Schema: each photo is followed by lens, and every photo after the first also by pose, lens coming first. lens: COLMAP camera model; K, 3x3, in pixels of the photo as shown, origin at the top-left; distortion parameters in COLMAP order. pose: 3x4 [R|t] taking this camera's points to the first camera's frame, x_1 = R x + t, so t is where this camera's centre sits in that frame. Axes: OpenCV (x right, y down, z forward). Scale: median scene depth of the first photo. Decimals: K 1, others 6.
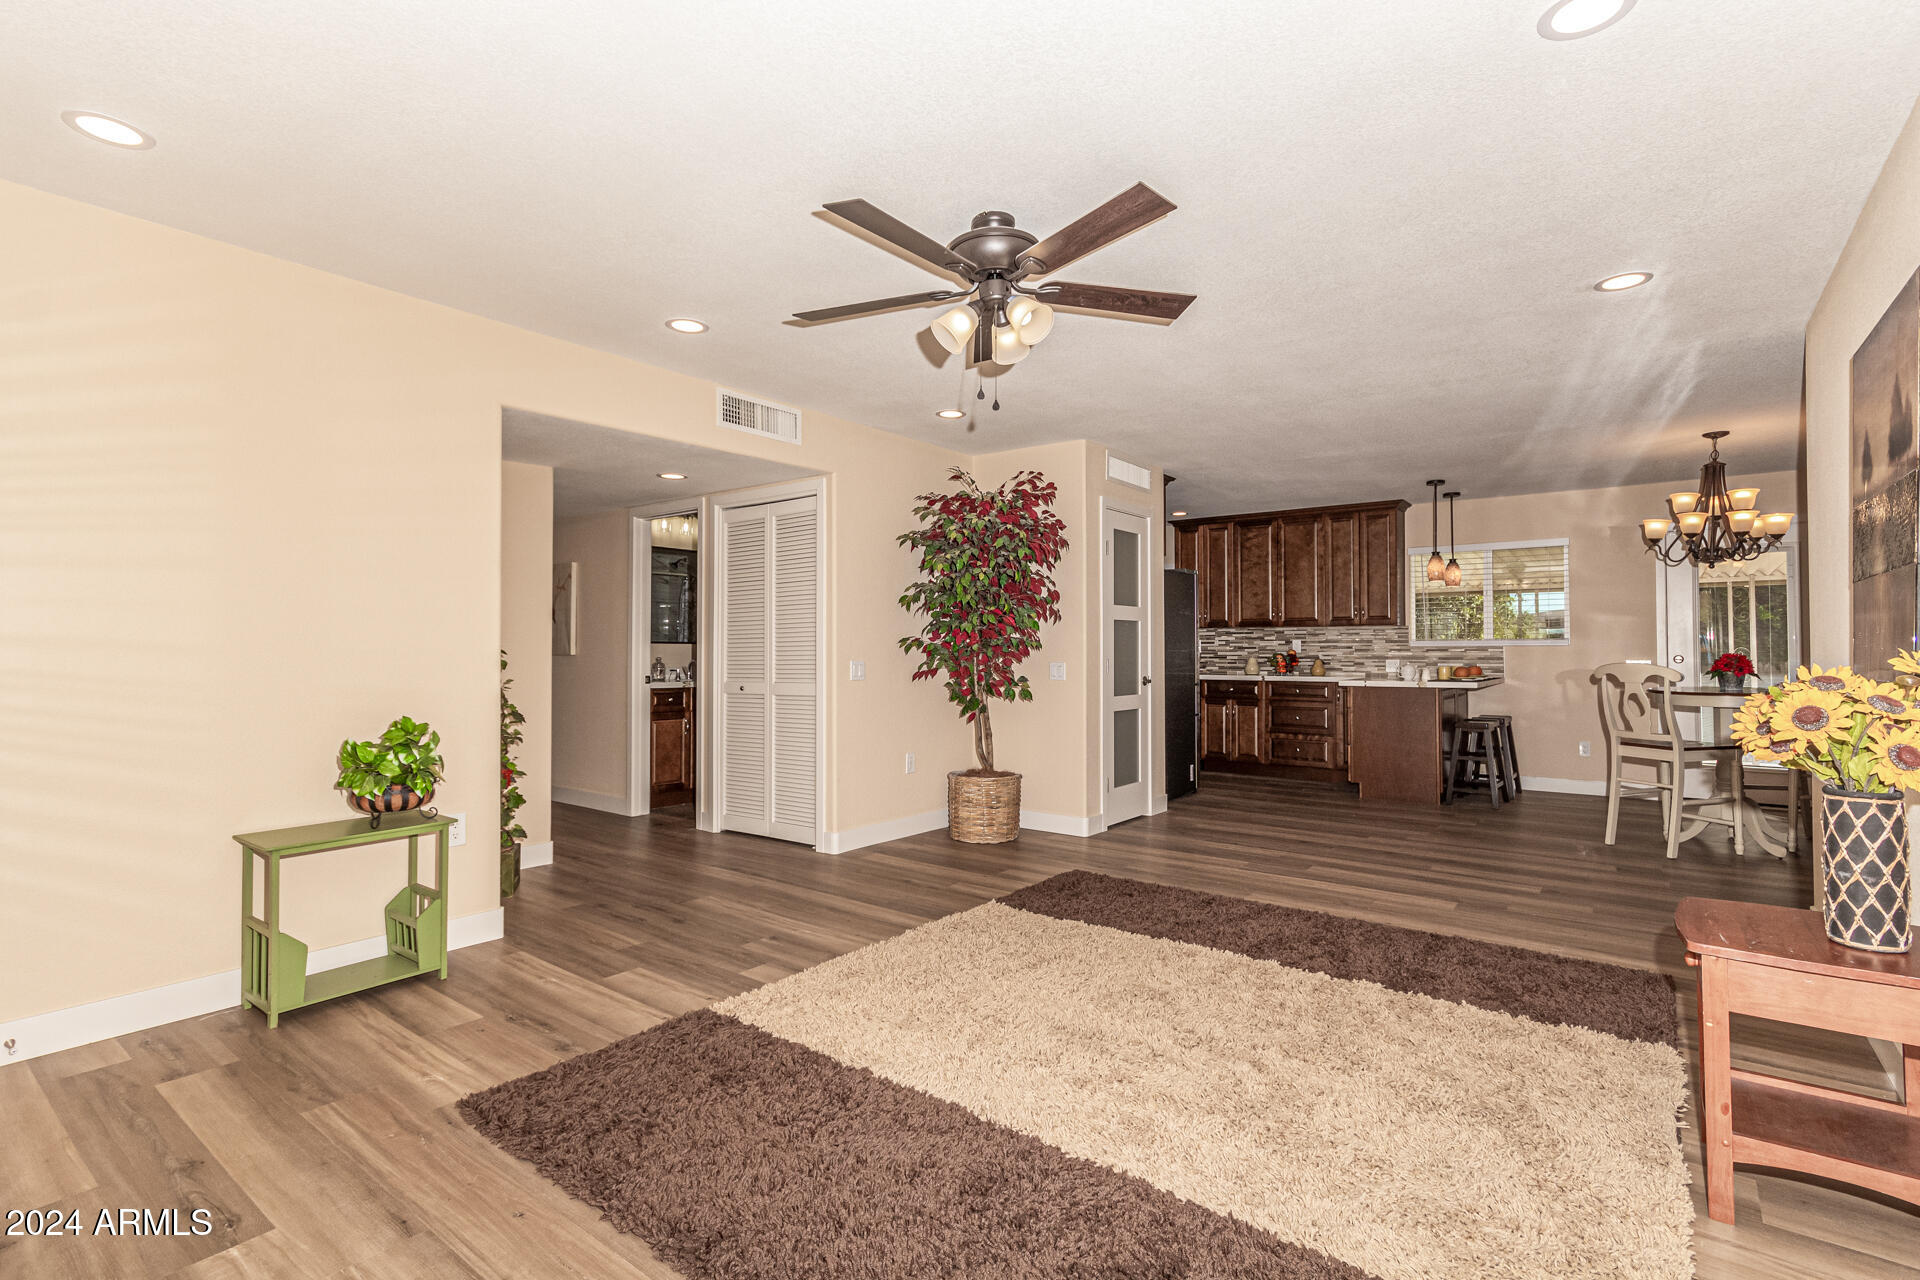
lens RADIAL K [[900.9, 0, 960.0], [0, 900.9, 640.0], [0, 0, 1]] dist [0.003931, 0.000297]
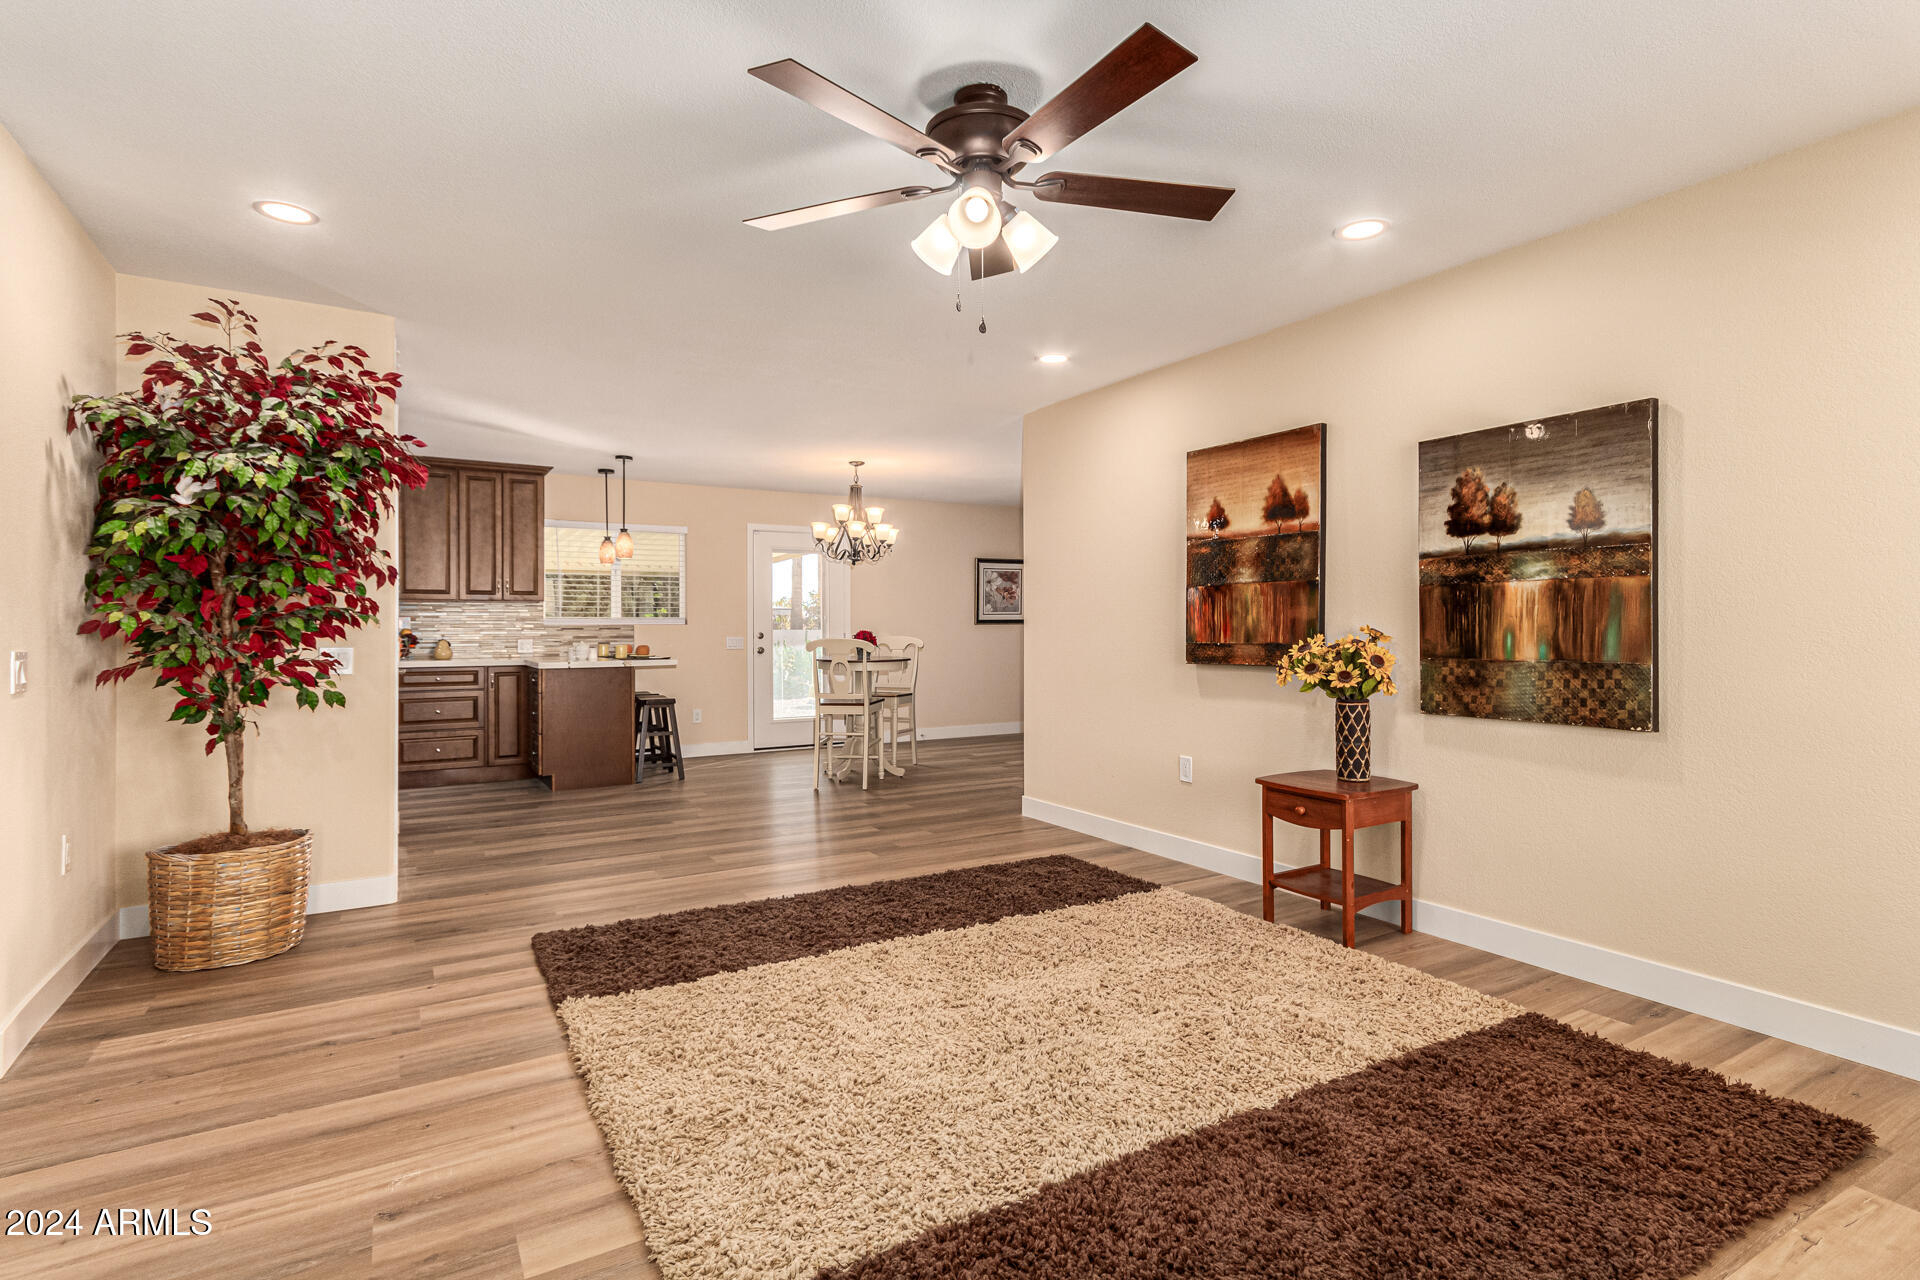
lens RADIAL K [[943.0, 0, 960.0], [0, 943.0, 640.0], [0, 0, 1]] dist [0.002688, 0.000242]
pose [[0.360079, -0.010347, 0.932864, -0.466287], [-0.007972, 0.999868, 0.014167, 0.009564], [-0.932888, -0.012538, 0.359949, 0.440416]]
